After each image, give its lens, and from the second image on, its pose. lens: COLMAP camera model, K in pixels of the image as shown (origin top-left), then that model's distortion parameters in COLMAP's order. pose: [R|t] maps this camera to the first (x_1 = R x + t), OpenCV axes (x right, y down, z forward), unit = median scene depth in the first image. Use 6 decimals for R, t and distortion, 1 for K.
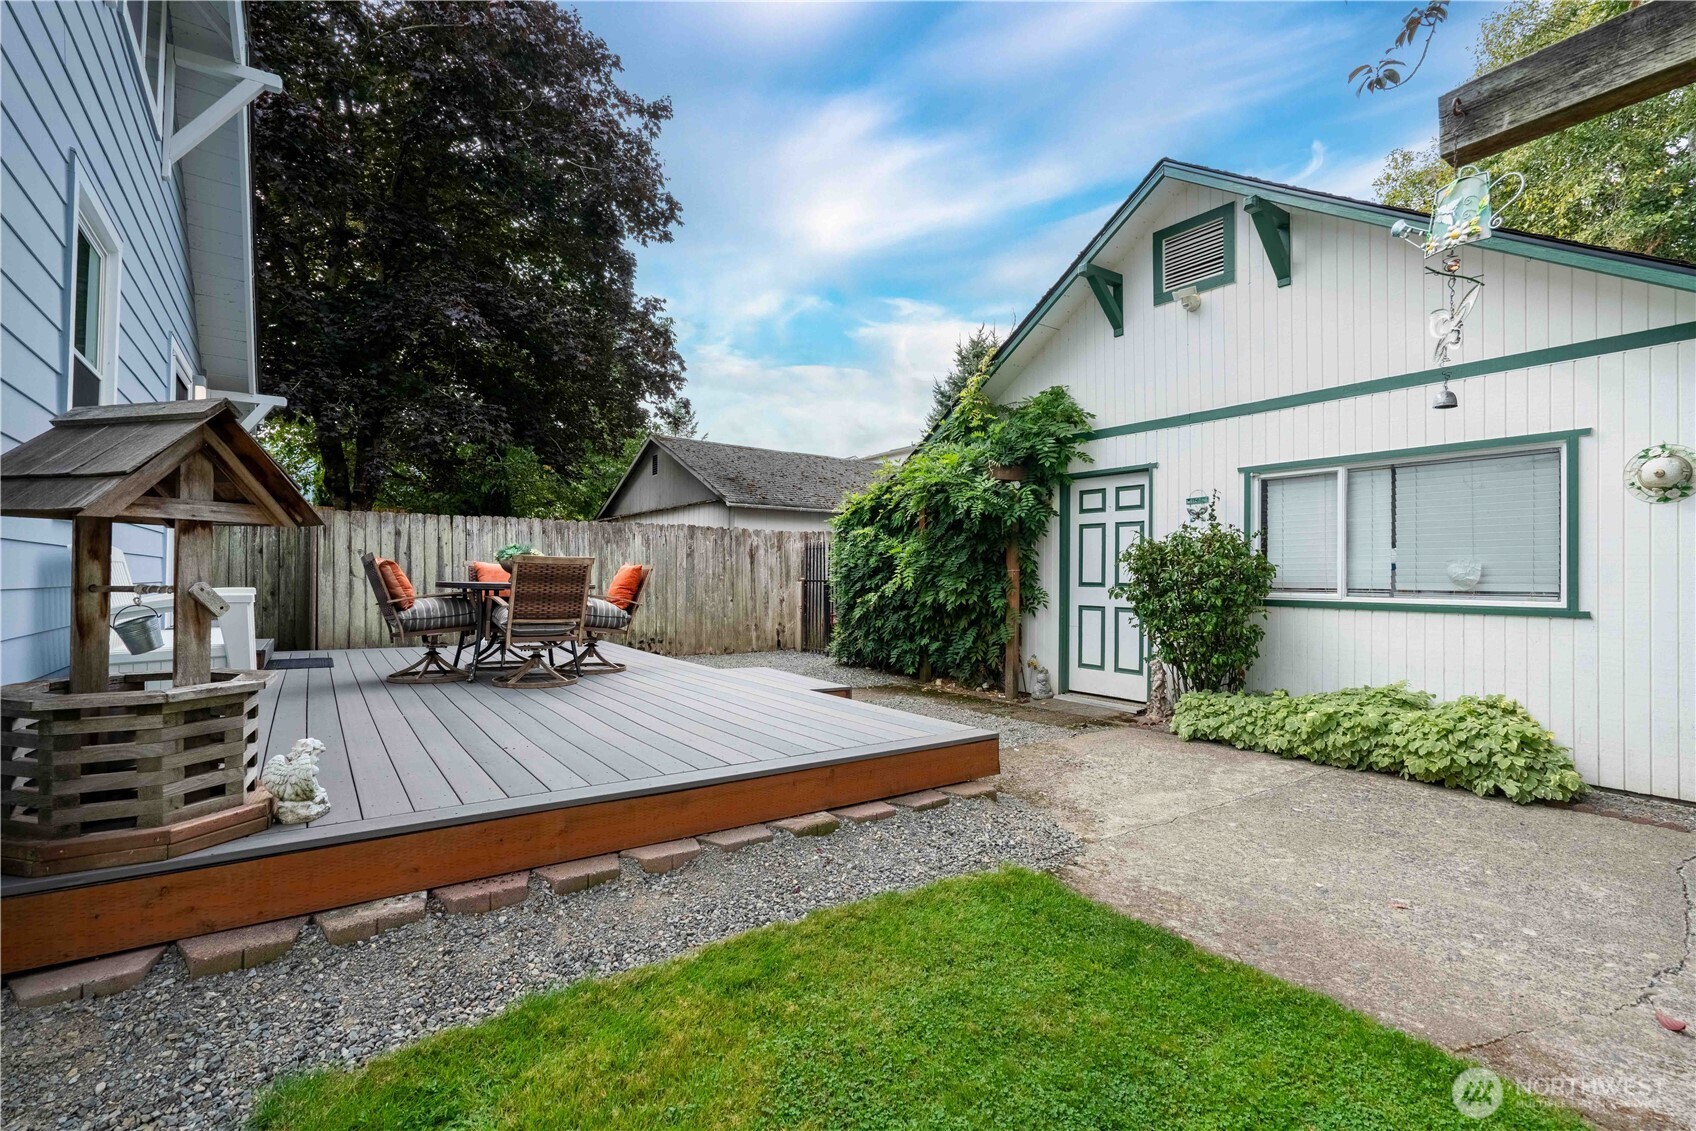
lens RADIAL K [[758.9, 0, 846.6], [0, 758.9, 556.5], [0, 0, 1]] dist [-0.007675, 0.001300]
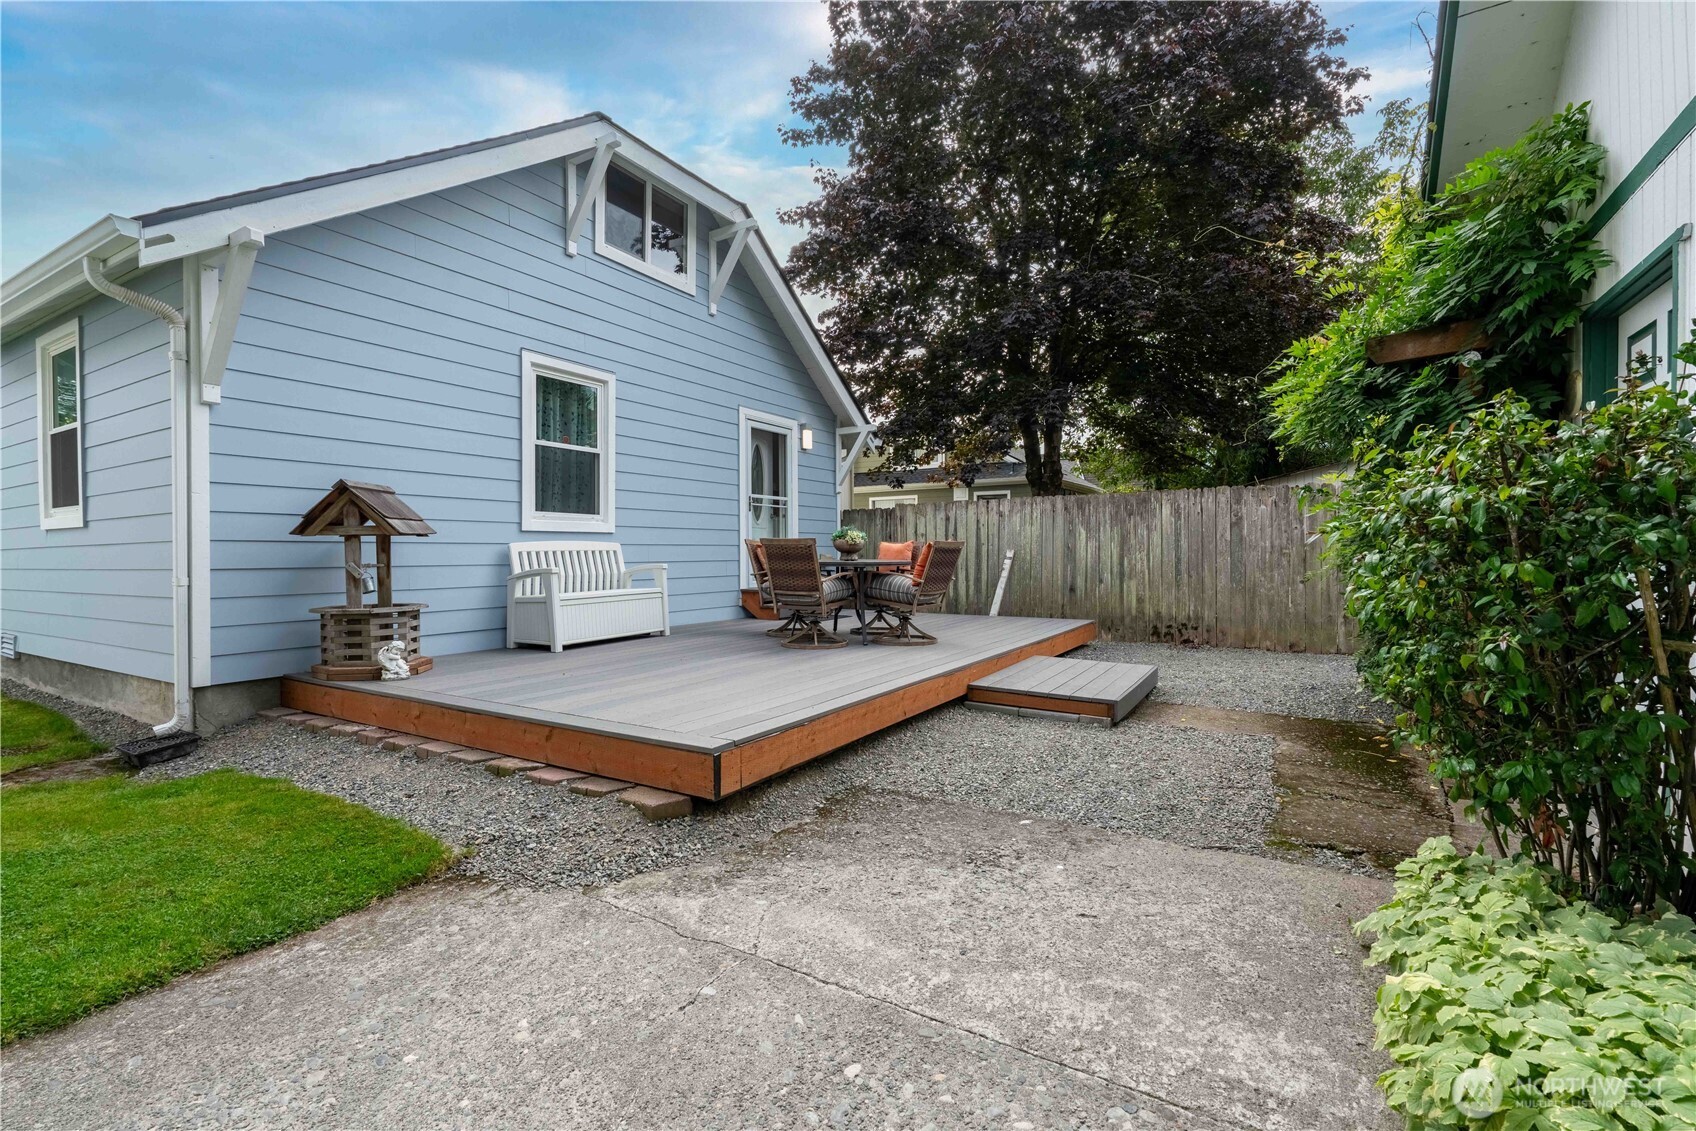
lens RADIAL K [[758.9, 0, 846.6], [0, 758.9, 556.5], [0, 0, 1]] dist [-0.007675, 0.001300]
pose [[0.395942, -0.007195, -0.918247, 0.649000], [0.036672, 0.999295, 0.007983, 0.019762], [0.917543, -0.036835, 0.395927, 0.538247]]
